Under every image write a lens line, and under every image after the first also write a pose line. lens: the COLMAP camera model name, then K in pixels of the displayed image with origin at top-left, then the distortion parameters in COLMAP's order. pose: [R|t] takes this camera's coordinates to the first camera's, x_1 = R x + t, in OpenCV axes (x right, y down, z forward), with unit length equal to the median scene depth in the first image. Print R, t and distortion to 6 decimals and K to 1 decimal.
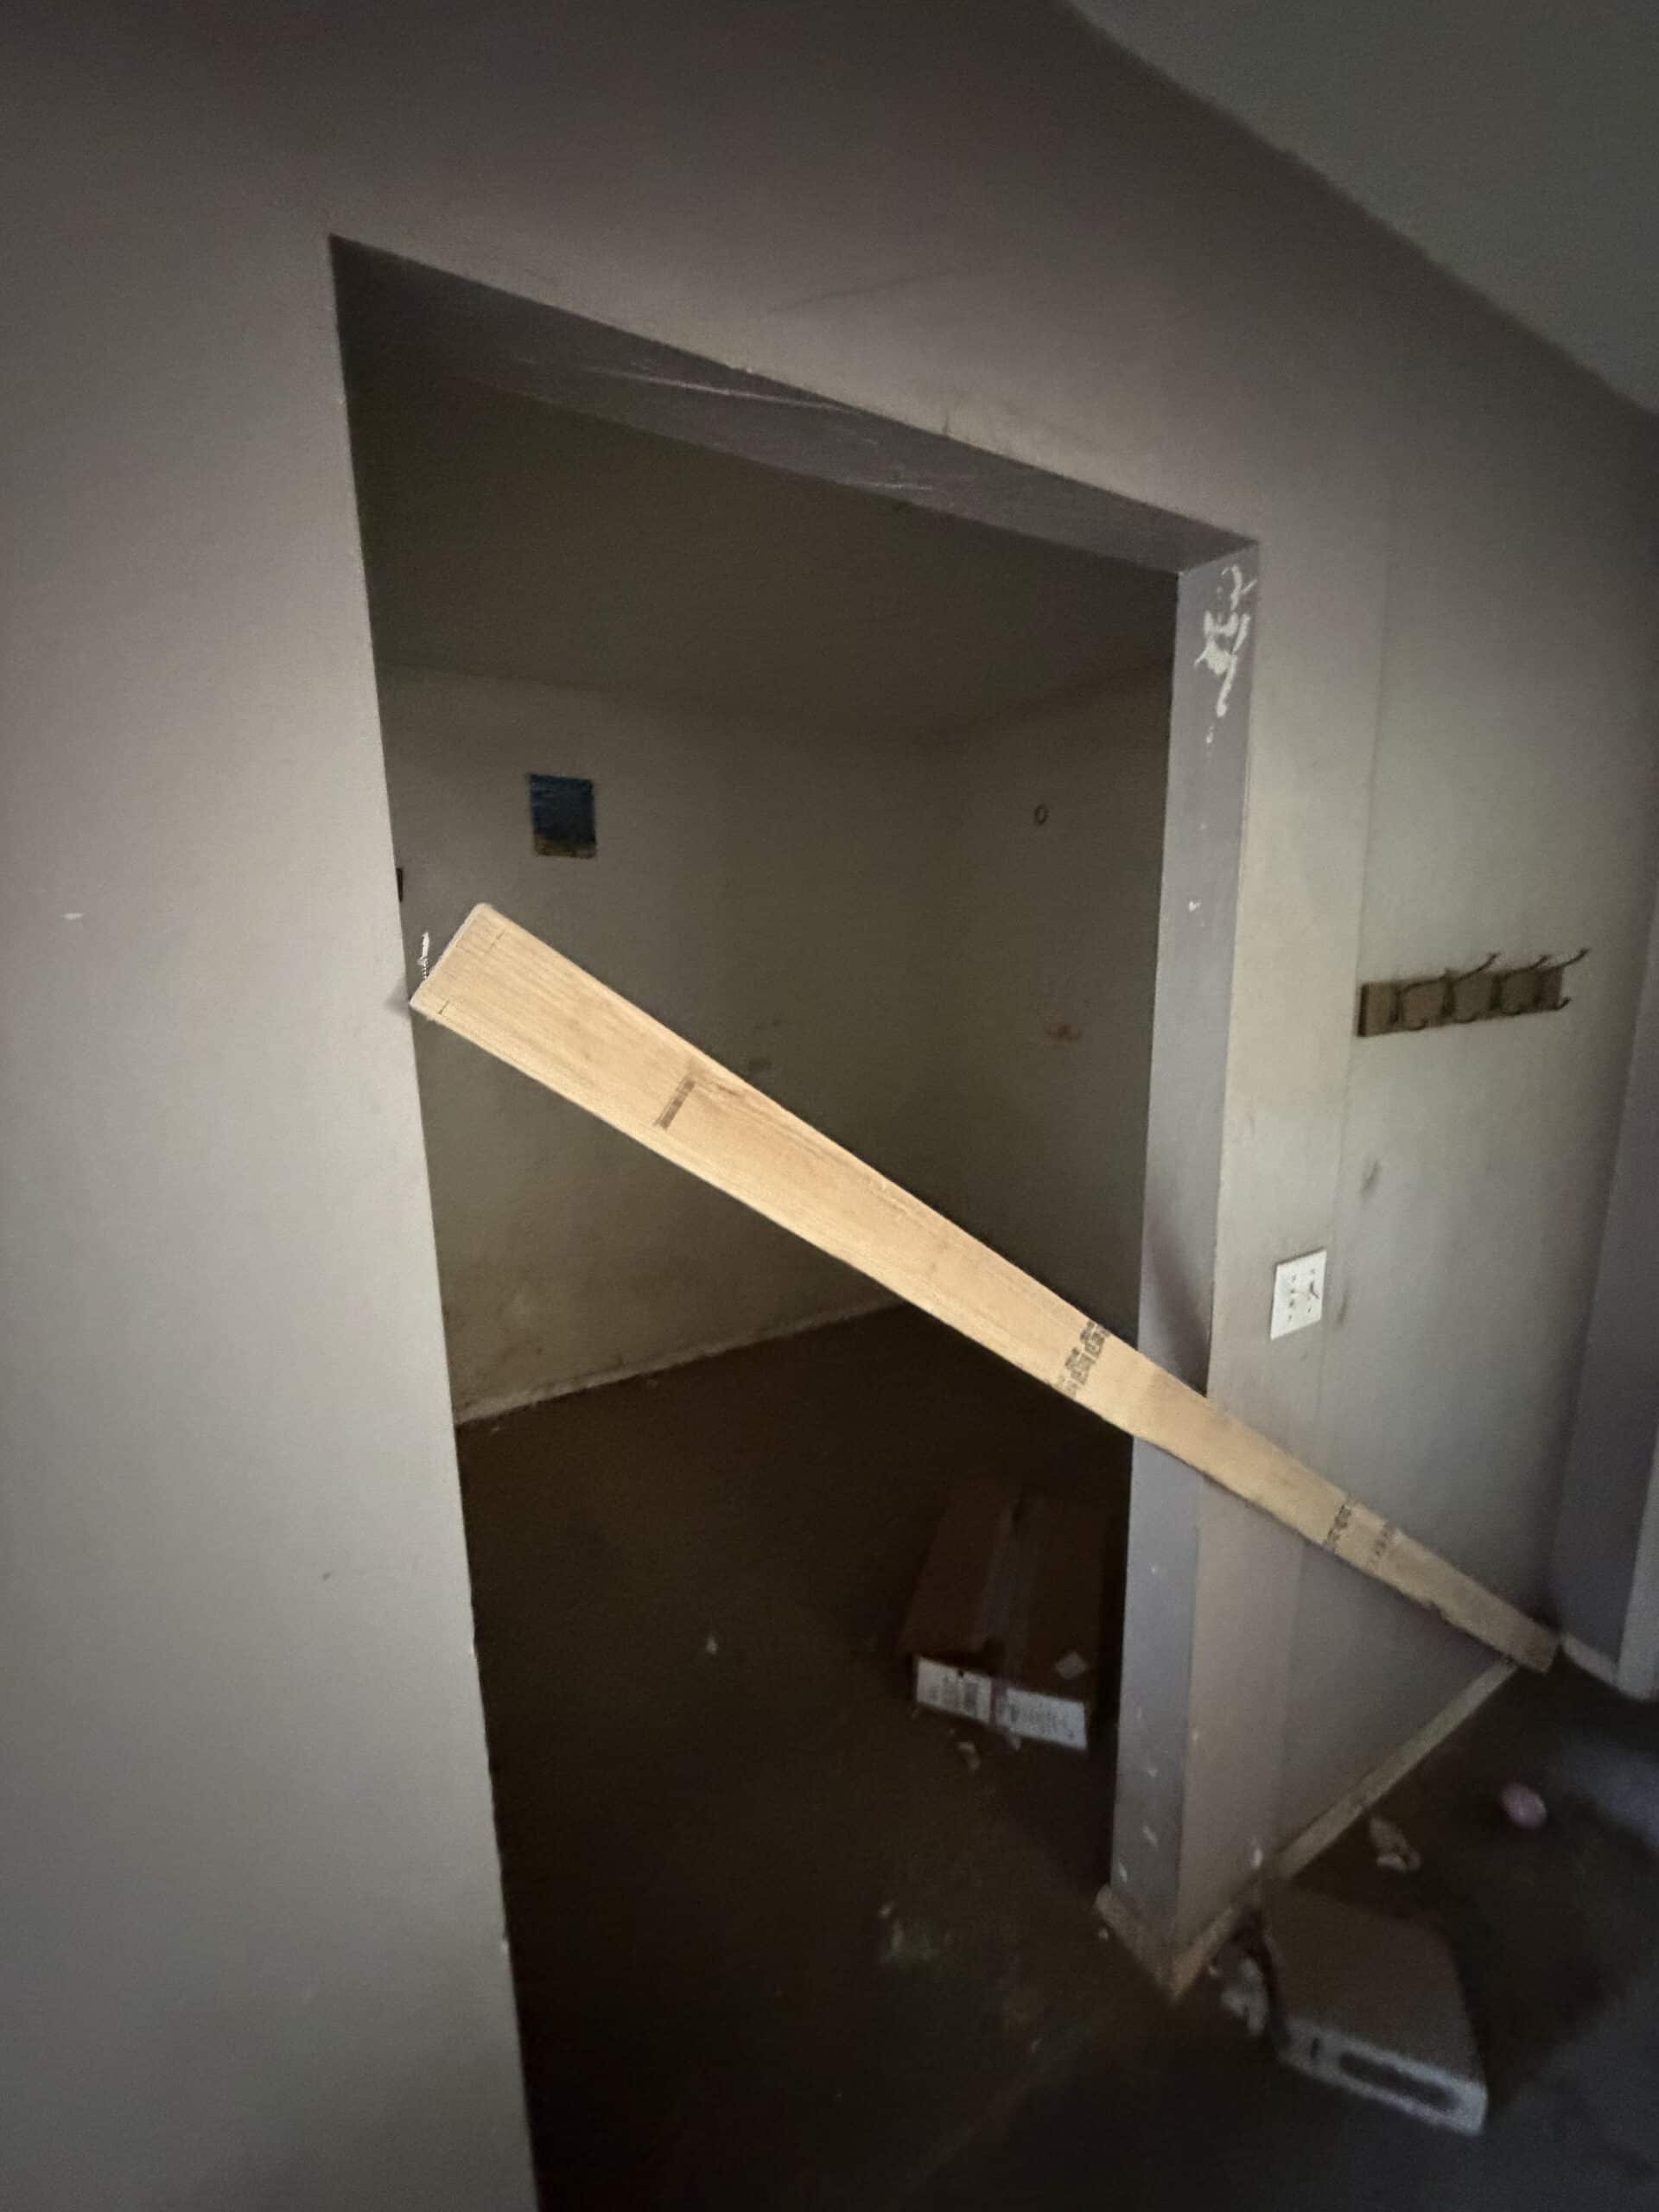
lens RADIAL K [[883.7, 0, 827.9], [0, 883.7, 1101.0], [0, 0, 1]] dist [0.001706, 0.000427]
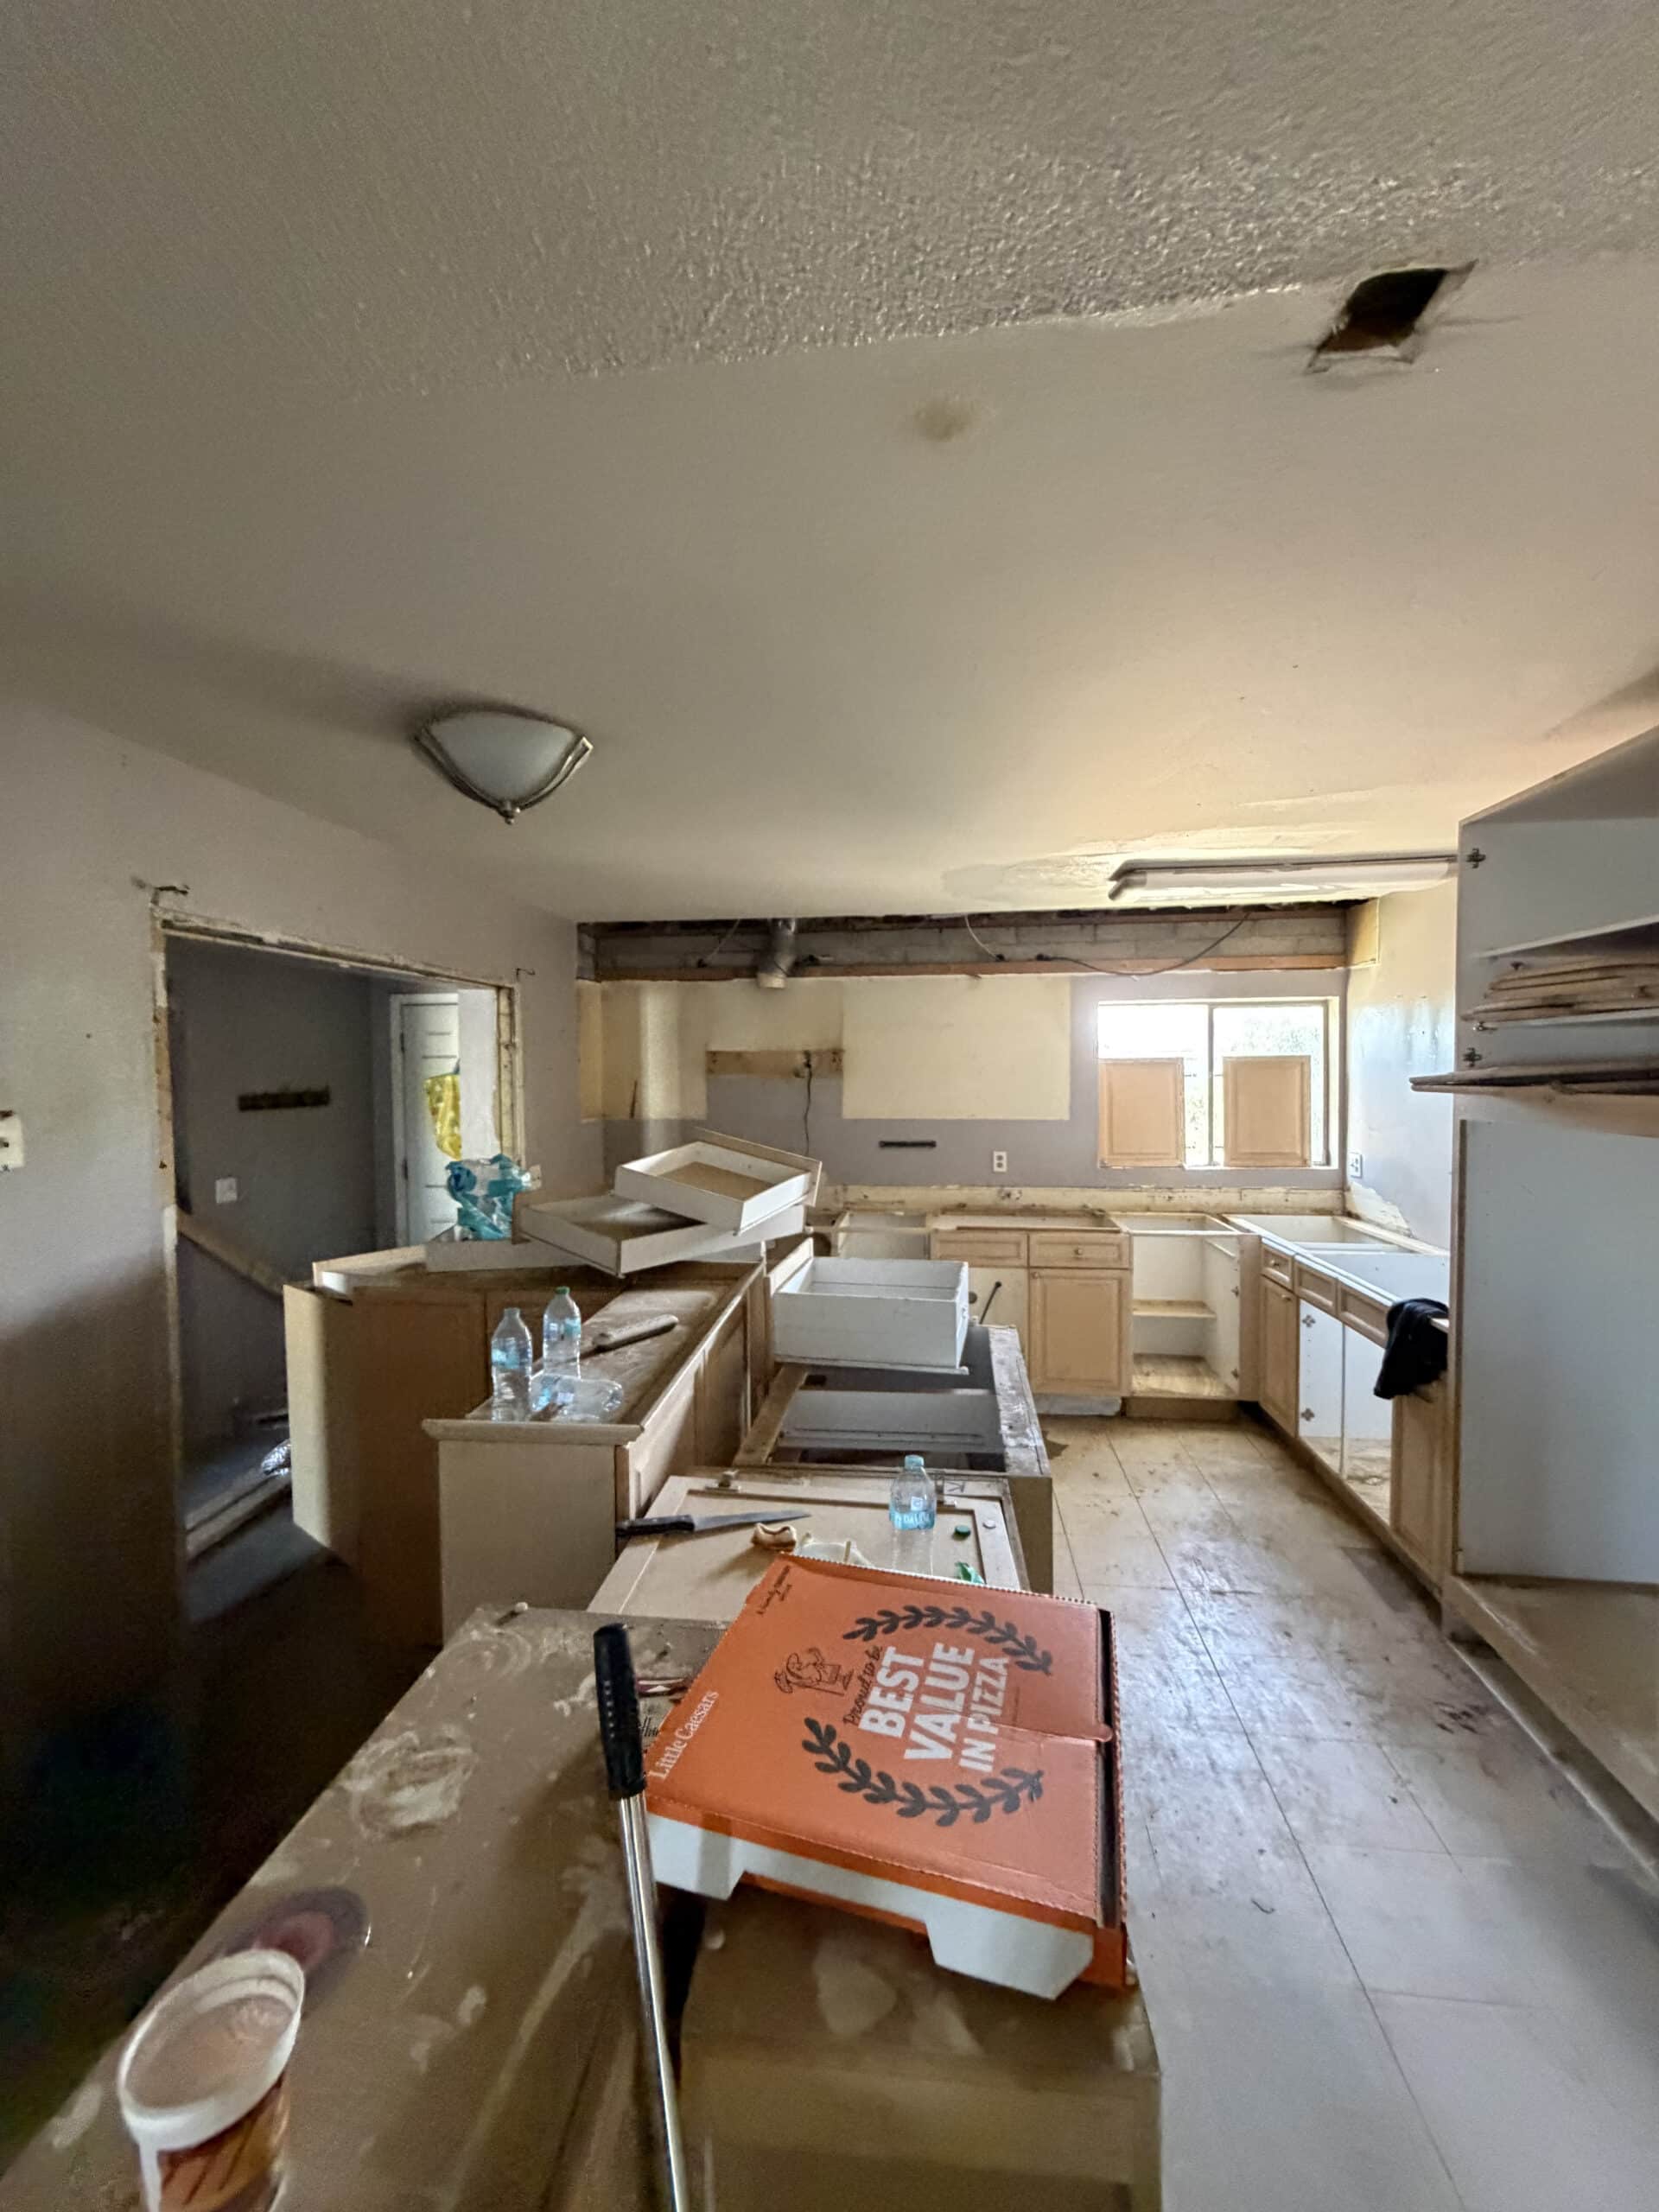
lens RADIAL K [[883.7, 0, 827.9], [0, 883.7, 1101.0], [0, 0, 1]] dist [0.001706, 0.000427]
pose [[0.818493, 0.007010, 0.574474, 0.464177], [0.077009, 0.989563, -0.121795, 0.450922], [-0.569332, 0.143928, 0.809411, -2.891802]]
